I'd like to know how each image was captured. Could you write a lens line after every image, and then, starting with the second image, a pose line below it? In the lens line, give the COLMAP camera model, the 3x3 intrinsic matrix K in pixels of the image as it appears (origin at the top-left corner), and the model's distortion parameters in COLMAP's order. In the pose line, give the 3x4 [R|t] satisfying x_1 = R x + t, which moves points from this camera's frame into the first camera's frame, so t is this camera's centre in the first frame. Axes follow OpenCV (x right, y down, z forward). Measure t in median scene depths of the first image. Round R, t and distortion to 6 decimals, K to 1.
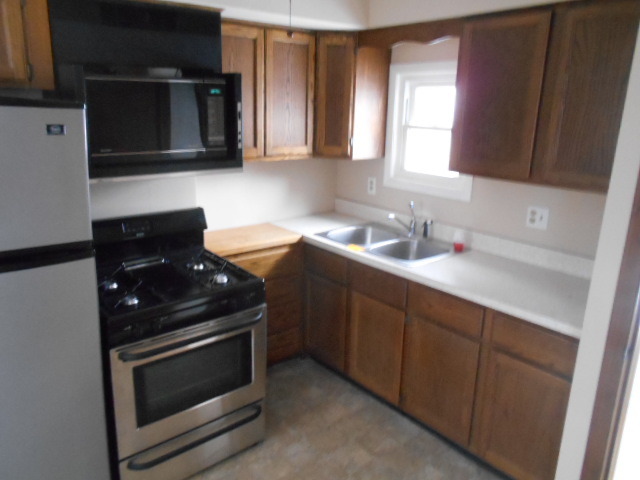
lens RADIAL K [[502.2, 0, 320.0], [0, 502.2, 240.0], [0, 0, 1]] dist [-0.049342, 0.001333]
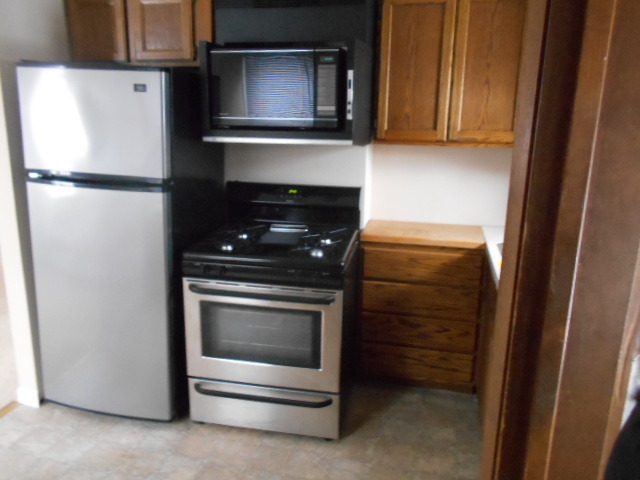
lens RADIAL K [[484.0, 0, 320.0], [0, 484.0, 240.0], [0, 0, 1]] dist [0.009313, 0.003213]
pose [[0.607628, 0.179790, -0.773604, 0.553438], [-0.209040, 0.975901, 0.062614, -0.008503], [0.766218, 0.123668, 0.630568, 0.417015]]
